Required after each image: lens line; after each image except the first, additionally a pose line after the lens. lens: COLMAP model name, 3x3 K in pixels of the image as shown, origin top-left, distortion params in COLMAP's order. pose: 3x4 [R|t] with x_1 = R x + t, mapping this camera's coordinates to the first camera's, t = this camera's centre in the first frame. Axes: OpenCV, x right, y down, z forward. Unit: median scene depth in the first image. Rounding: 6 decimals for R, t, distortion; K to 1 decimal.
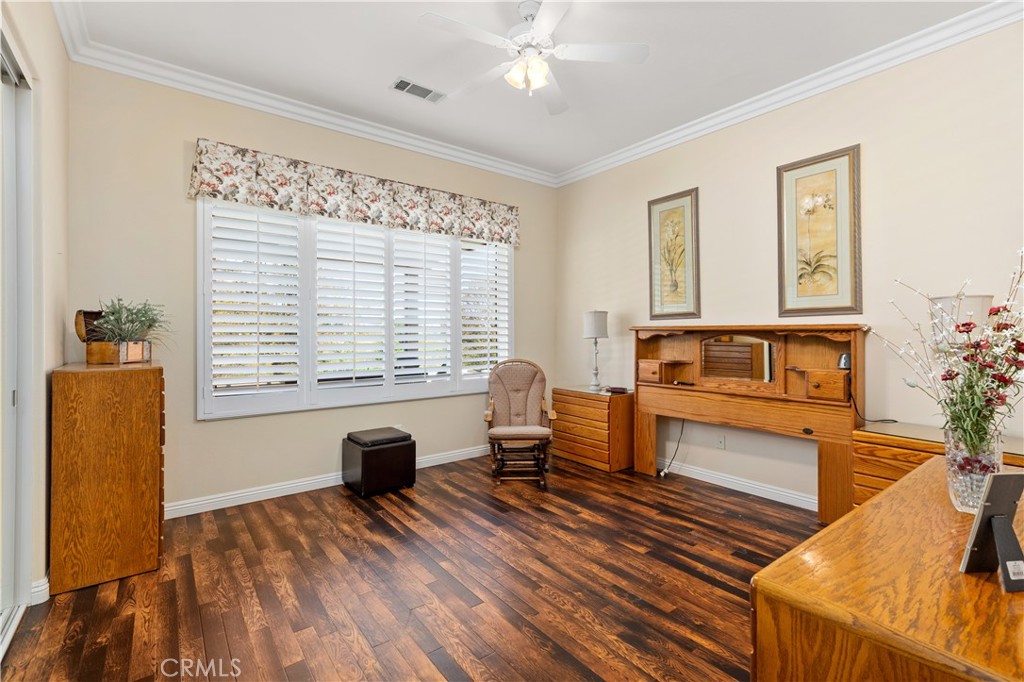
lens RADIAL K [[458.7, 0, 513.3], [0, 458.7, 337.0], [0, 0, 1]] dist [0.004475, 0.000487]
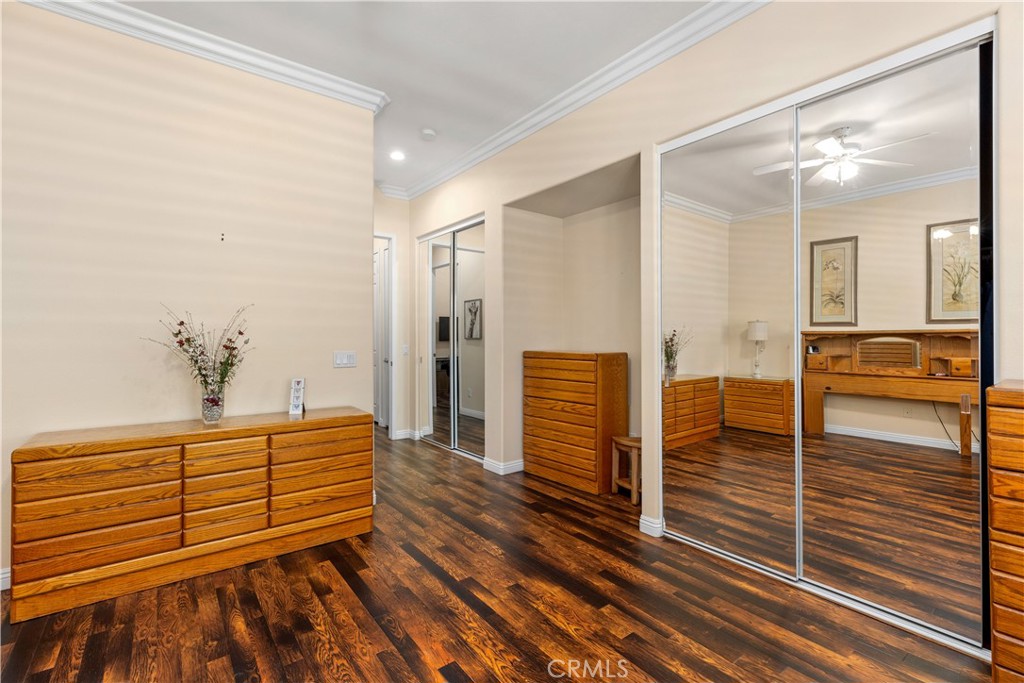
lens RADIAL K [[458.7, 0, 520.6], [0, 458.7, 338.9], [0, 0, 1]] dist [0.004475, 0.000487]
pose [[-0.999923, 0.001634, -0.012267, -0.148258], [0.001551, 0.999976, 0.006789, -0.002545], [0.012278, 0.006769, -0.999902, 1.341955]]
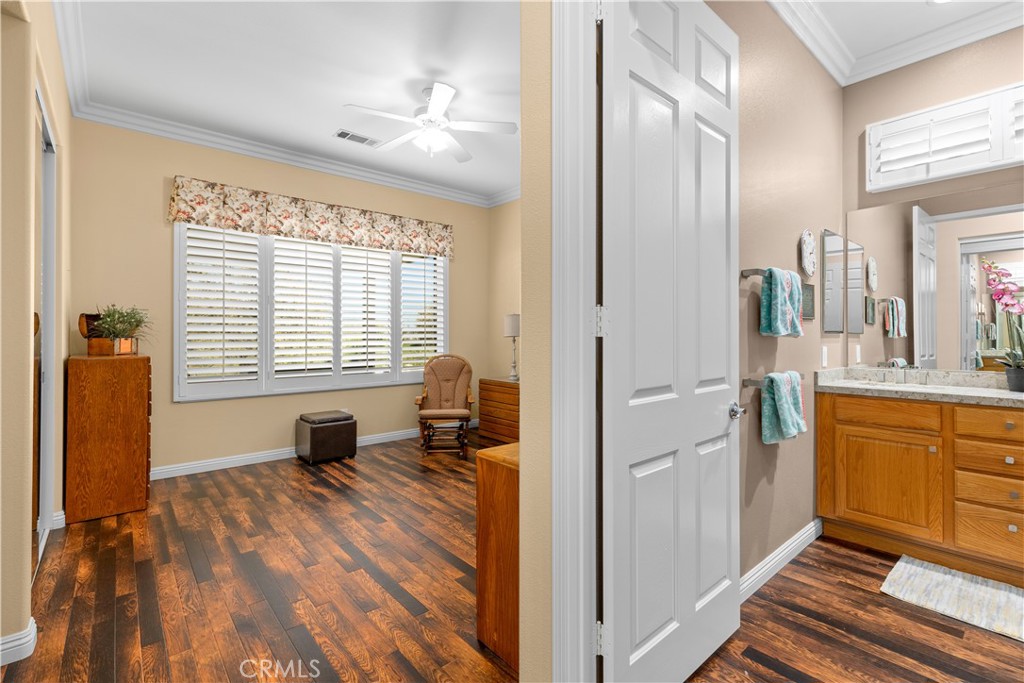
lens RADIAL K [[458.7, 0, 509.6], [0, 458.7, 334.5], [0, 0, 1]] dist [0.004475, 0.000487]
pose [[0.998864, 0.000429, 0.047652, 0.182368], [-0.000061, 0.999970, -0.007733, 0.010046], [-0.047654, 0.007721, 0.998834, -0.325224]]
